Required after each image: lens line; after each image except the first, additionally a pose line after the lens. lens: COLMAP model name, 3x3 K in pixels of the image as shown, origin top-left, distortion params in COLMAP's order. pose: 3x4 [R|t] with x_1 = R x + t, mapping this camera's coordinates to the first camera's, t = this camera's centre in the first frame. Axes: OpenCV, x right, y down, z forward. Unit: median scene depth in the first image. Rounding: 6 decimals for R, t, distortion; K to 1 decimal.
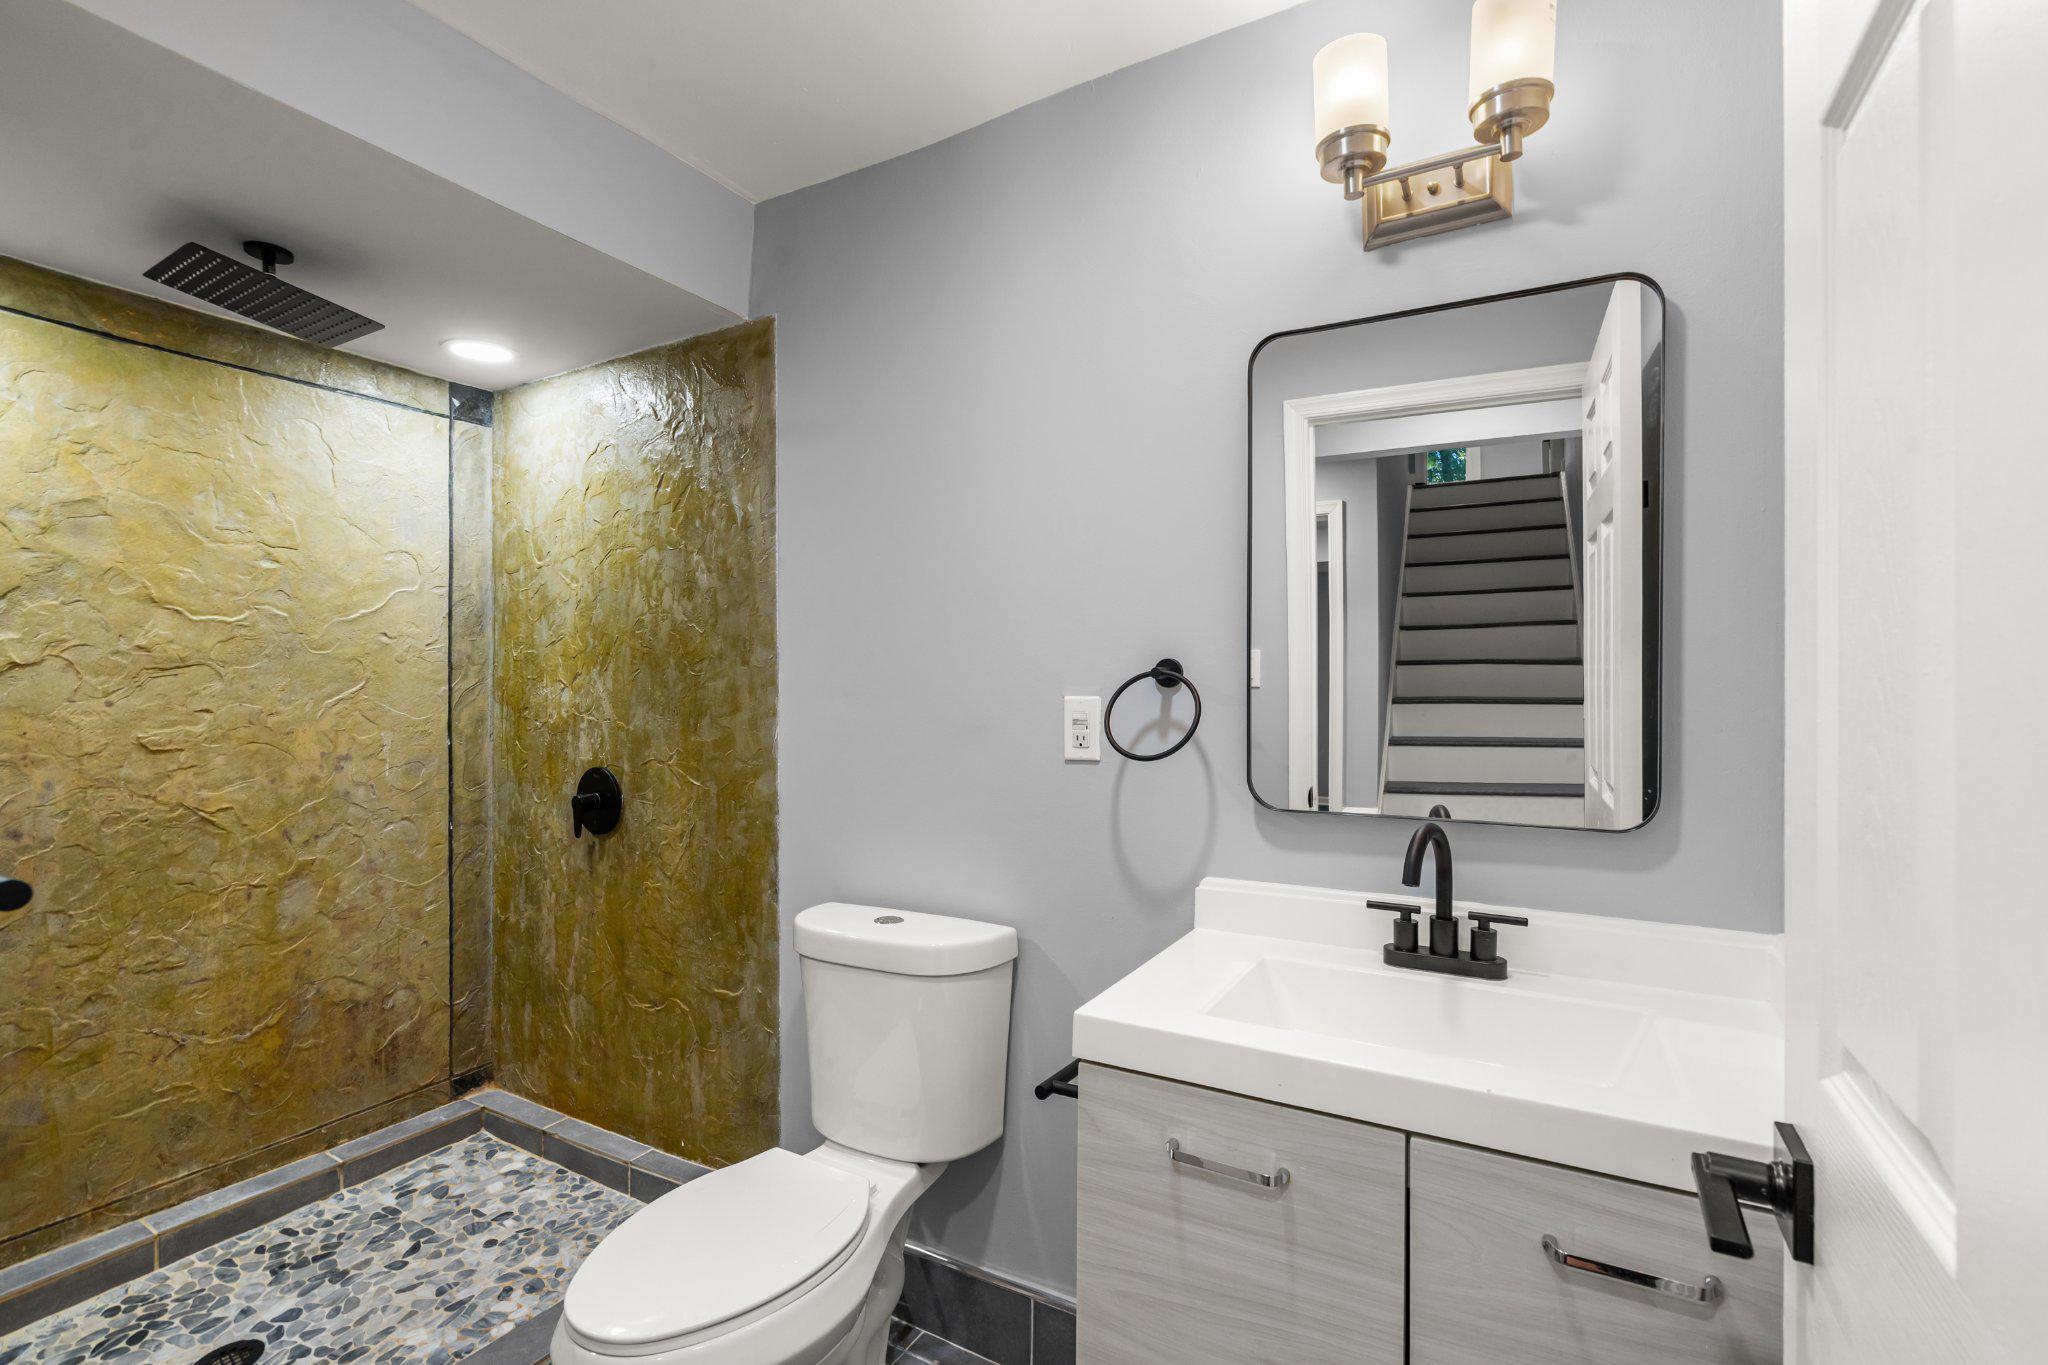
lens RADIAL K [[927.2, 0, 1022.0], [0, 927.2, 680.9], [0, 0, 1]] dist [-0.003917, 0.002511]
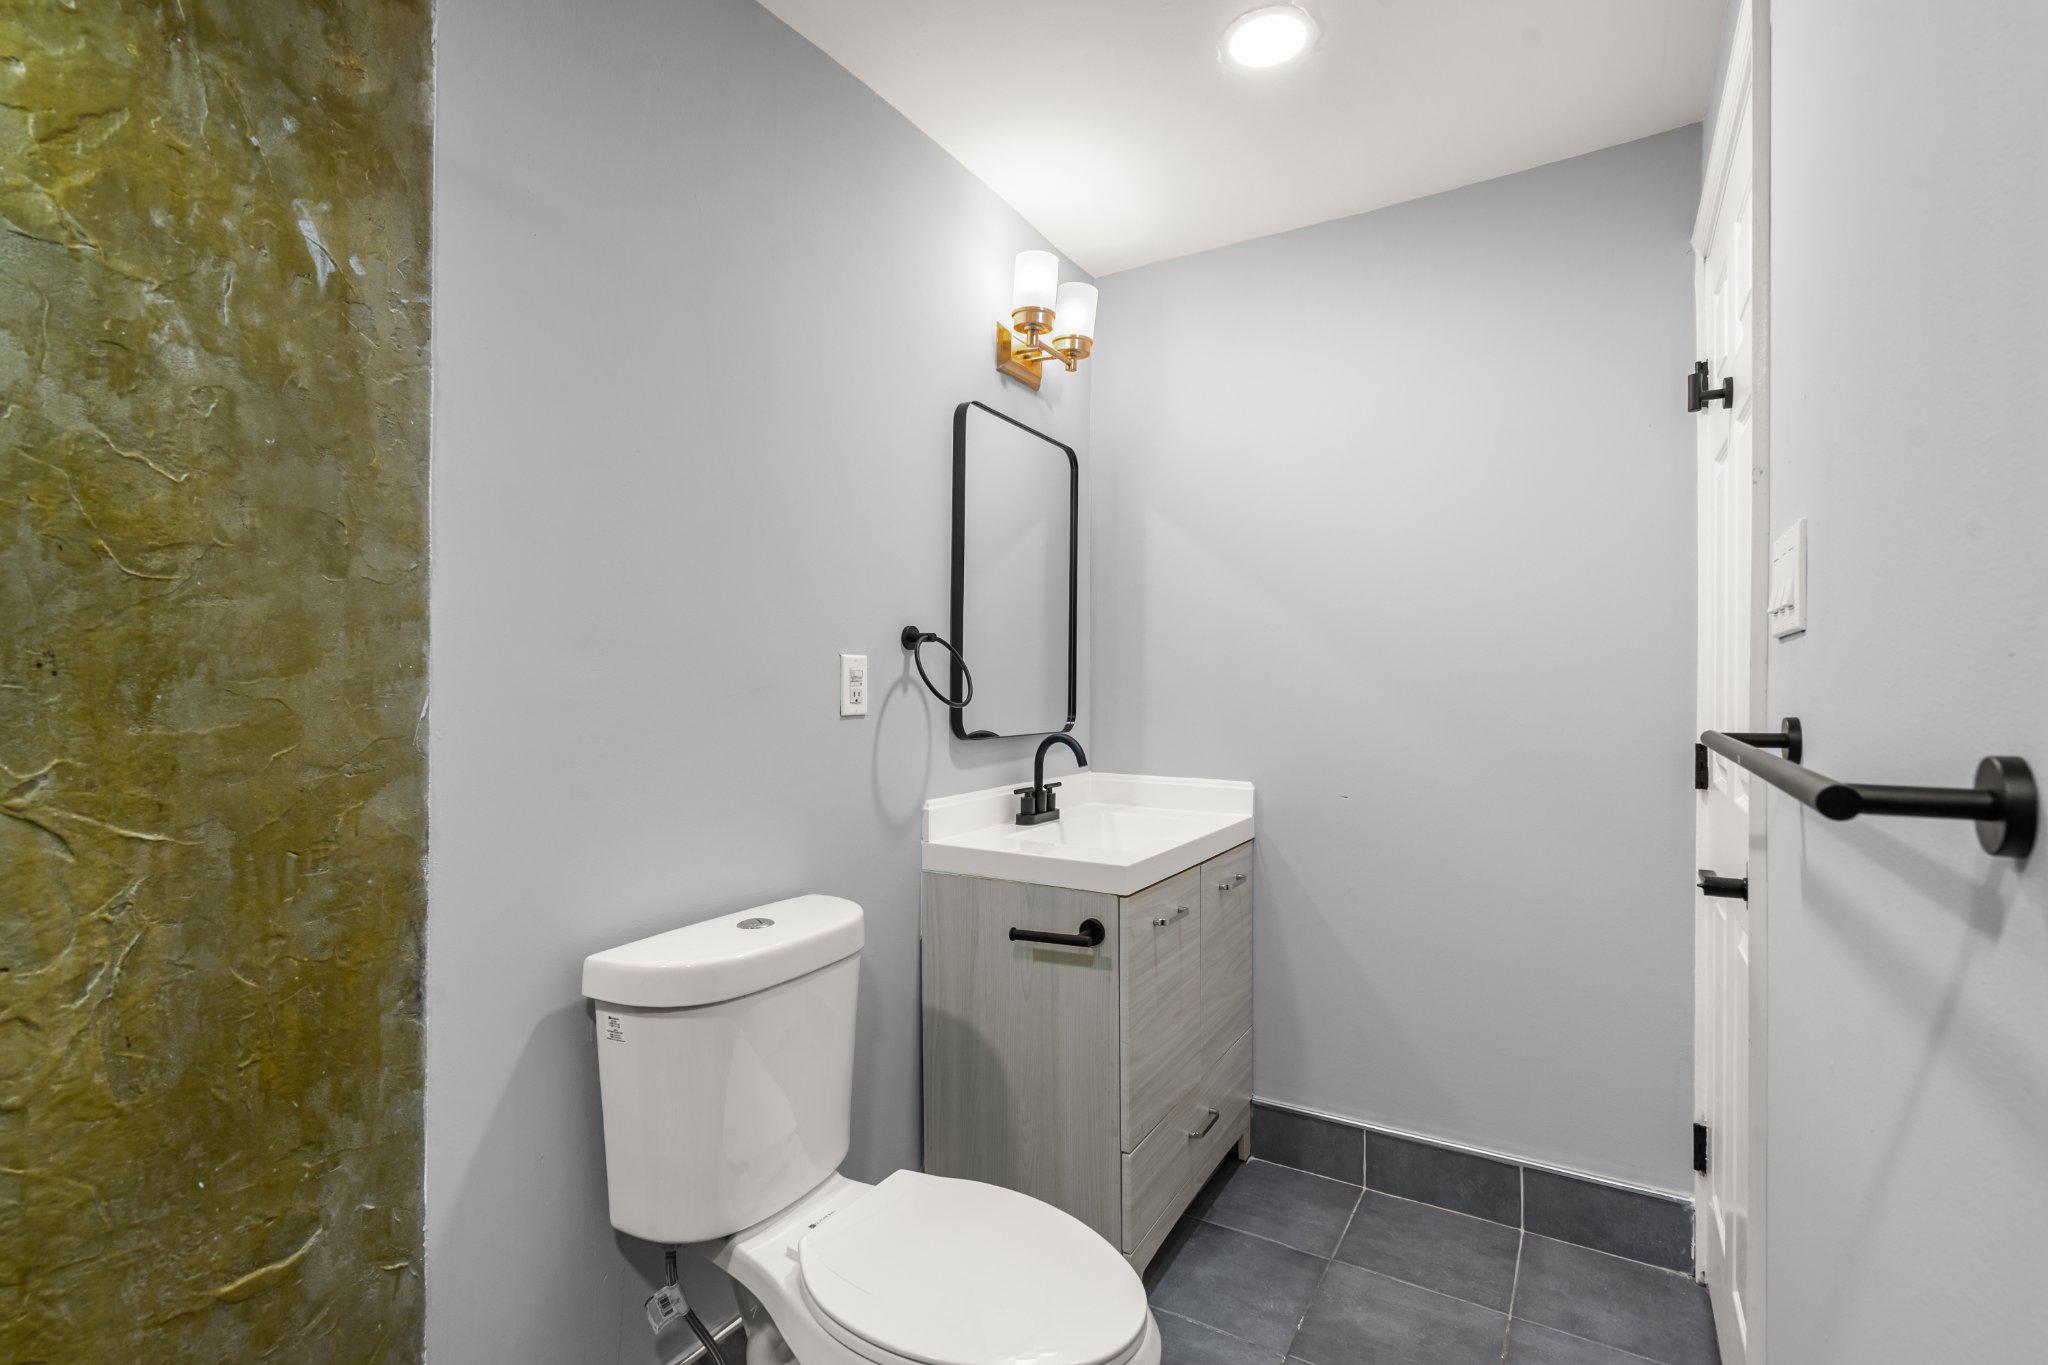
lens RADIAL K [[927.2, 0, 1022.0], [0, 927.2, 680.9], [0, 0, 1]] dist [-0.003917, 0.002511]
pose [[0.027980, 0.008056, 0.999576, -0.785108], [-0.004482, 0.999958, -0.007934, 0.042867], [-0.999598, -0.004259, 0.028015, 0.616948]]
